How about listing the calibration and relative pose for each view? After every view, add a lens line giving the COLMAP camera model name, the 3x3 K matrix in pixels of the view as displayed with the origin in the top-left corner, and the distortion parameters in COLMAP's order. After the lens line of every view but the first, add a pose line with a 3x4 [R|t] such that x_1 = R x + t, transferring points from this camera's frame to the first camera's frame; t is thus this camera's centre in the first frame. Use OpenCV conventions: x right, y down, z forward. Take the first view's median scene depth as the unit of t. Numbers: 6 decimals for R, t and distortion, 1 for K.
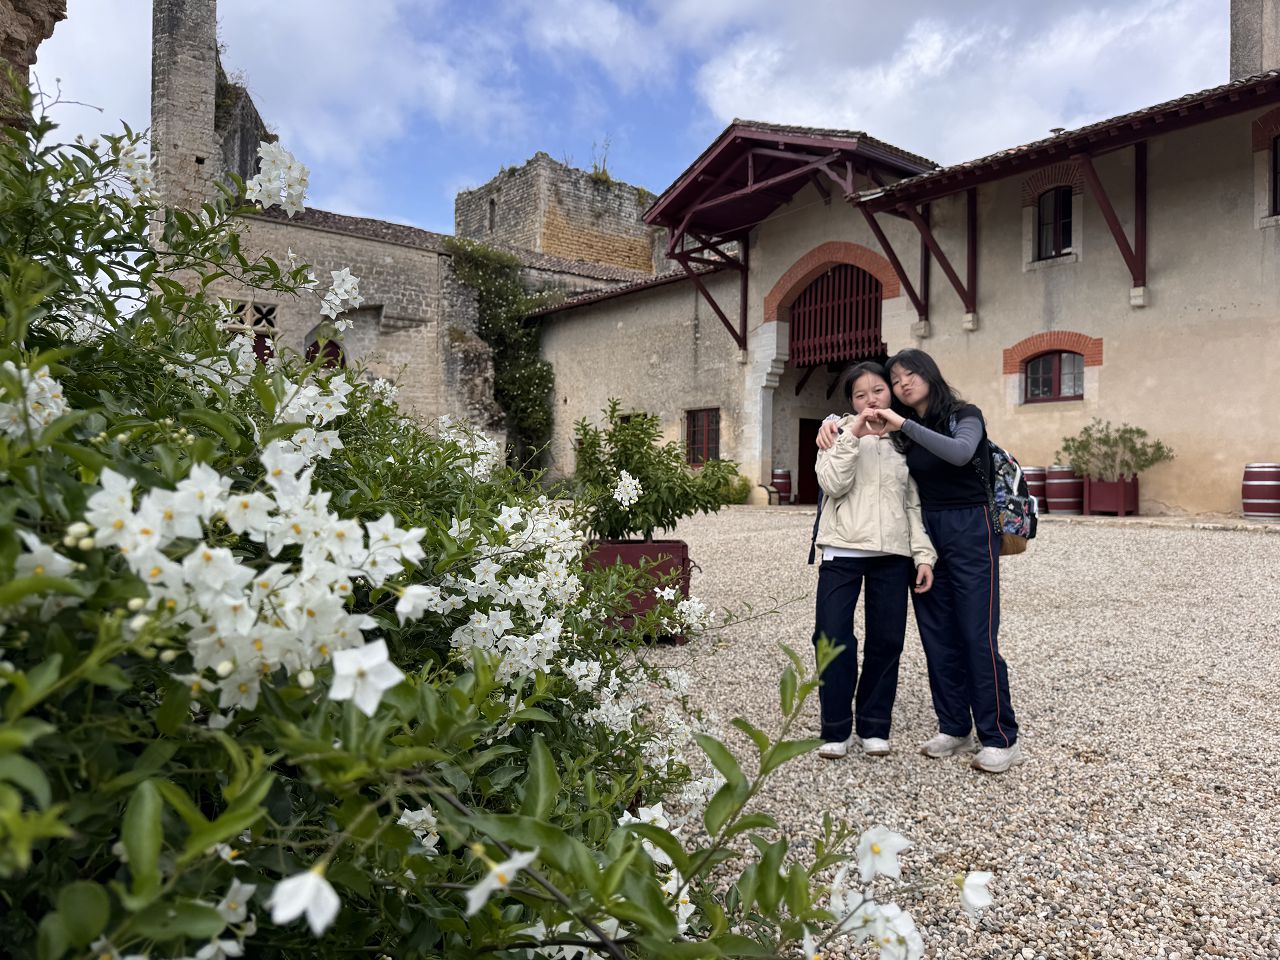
lens RADIAL K [[899.5, 0, 643.0], [0, 899.5, 479.7], [0, 0, 1]] dist [-0.011336, -0.009187]
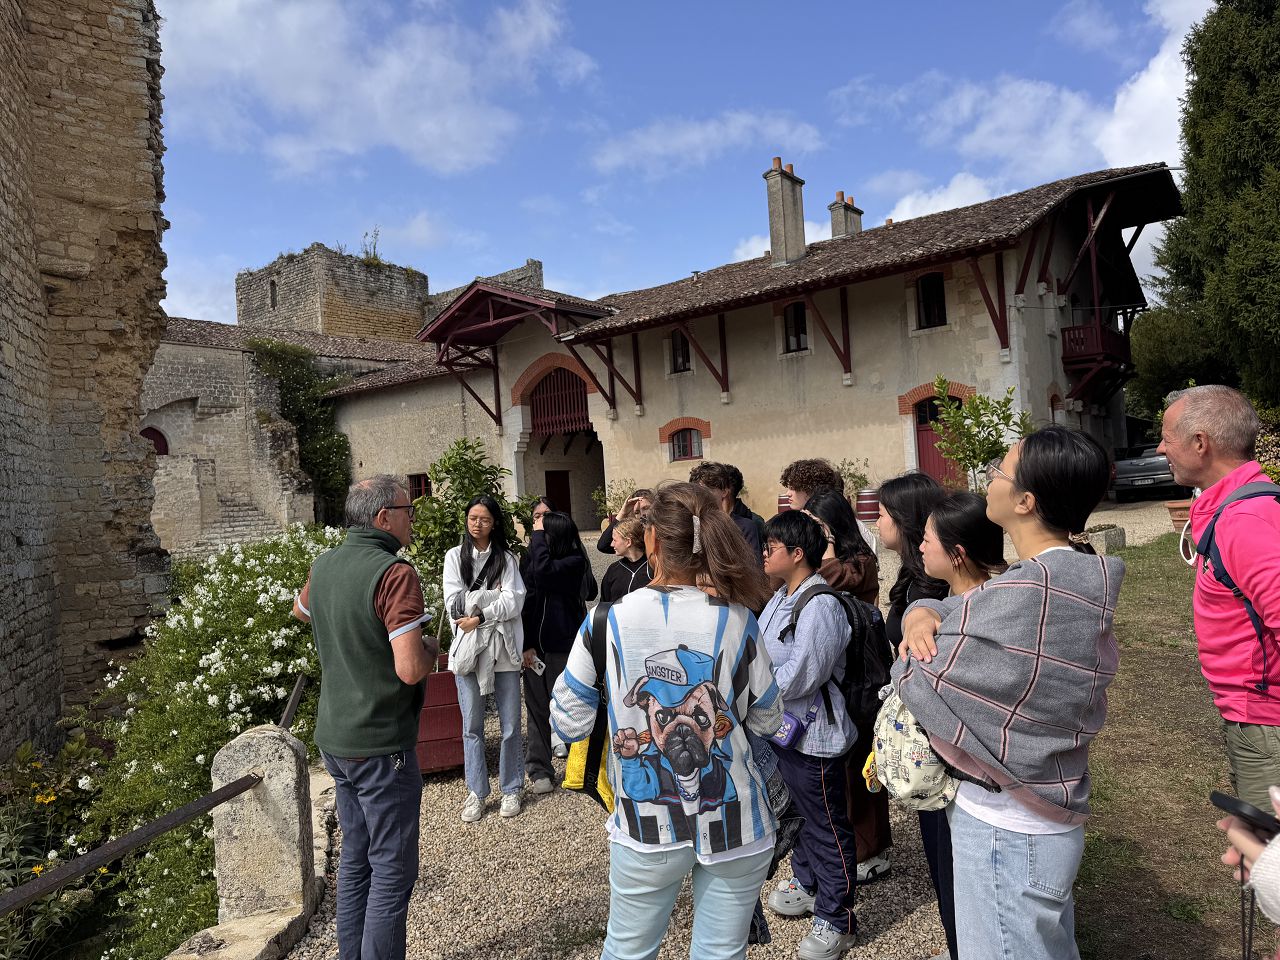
lens RADIAL K [[899.5, 0, 642.8], [0, 899.5, 492.8], [0, 0, 1]] dist [-0.011336, -0.009187]
pose [[0.969637, -0.076472, 0.232283, -0.001679], [0.079430, 0.996835, -0.003392, -0.015707], [-0.231289, 0.021739, 0.972642, -0.291737]]
